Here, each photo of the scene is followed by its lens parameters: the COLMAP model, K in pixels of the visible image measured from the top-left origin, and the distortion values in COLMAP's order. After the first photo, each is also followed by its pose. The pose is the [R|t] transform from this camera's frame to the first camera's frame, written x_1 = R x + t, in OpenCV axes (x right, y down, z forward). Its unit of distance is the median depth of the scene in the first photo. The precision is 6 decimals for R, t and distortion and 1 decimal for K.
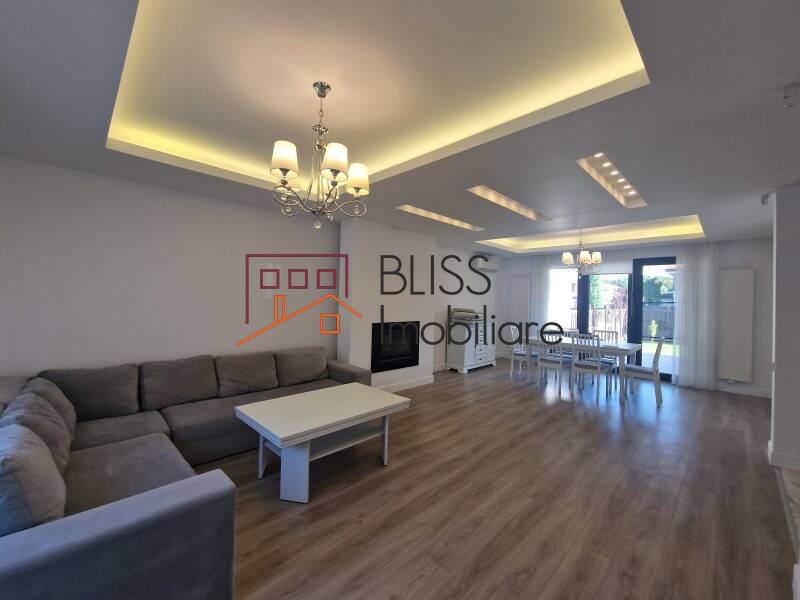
lens RADIAL K [[330.5, 0, 402.5], [0, 330.5, 296.0], [0, 0, 1]] dist [0.000603, 0.000054]
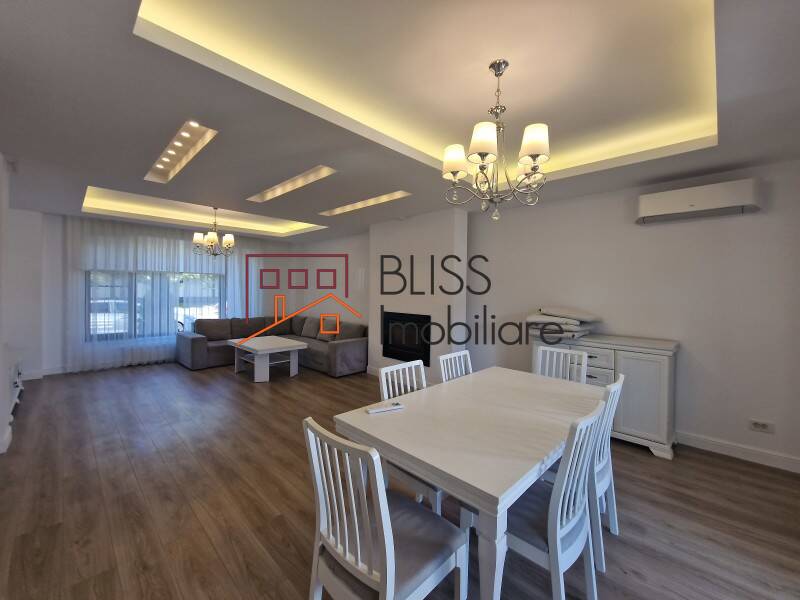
lens RADIAL K [[330.5, 0, 402.5], [0, 330.5, 296.0], [0, 0, 1]] dist [0.000603, 0.000054]
pose [[0.030994, 0.001942, -0.999518, 1.174669], [-0.011052, 0.999938, 0.001600, 0.031569], [0.999458, 0.010997, 0.031014, 1.183556]]
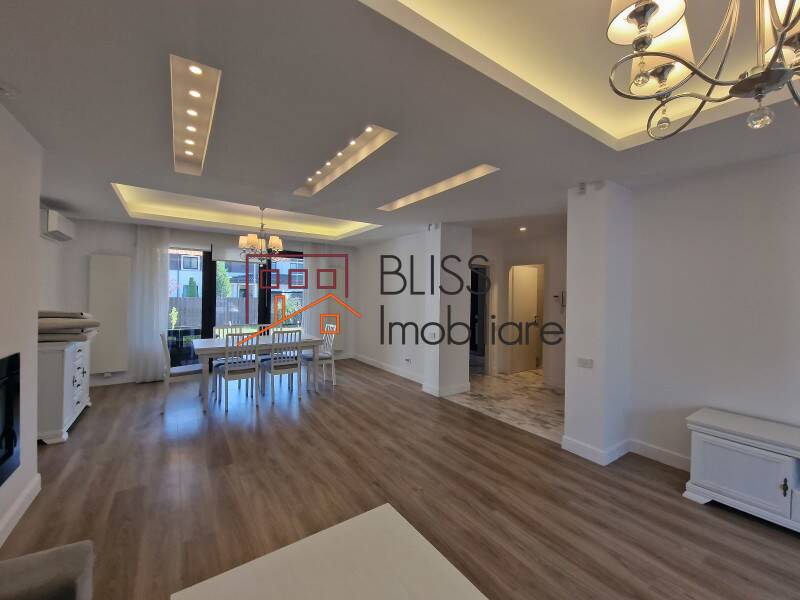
lens RADIAL K [[330.5, 0, 402.5], [0, 330.5, 296.0], [0, 0, 1]] dist [0.000603, 0.000054]
pose [[0.161132, -0.018340, 0.986762, -0.327428], [-0.013963, 0.999685, 0.020861, -0.003446], [-0.986834, -0.017140, 0.160825, 0.657498]]
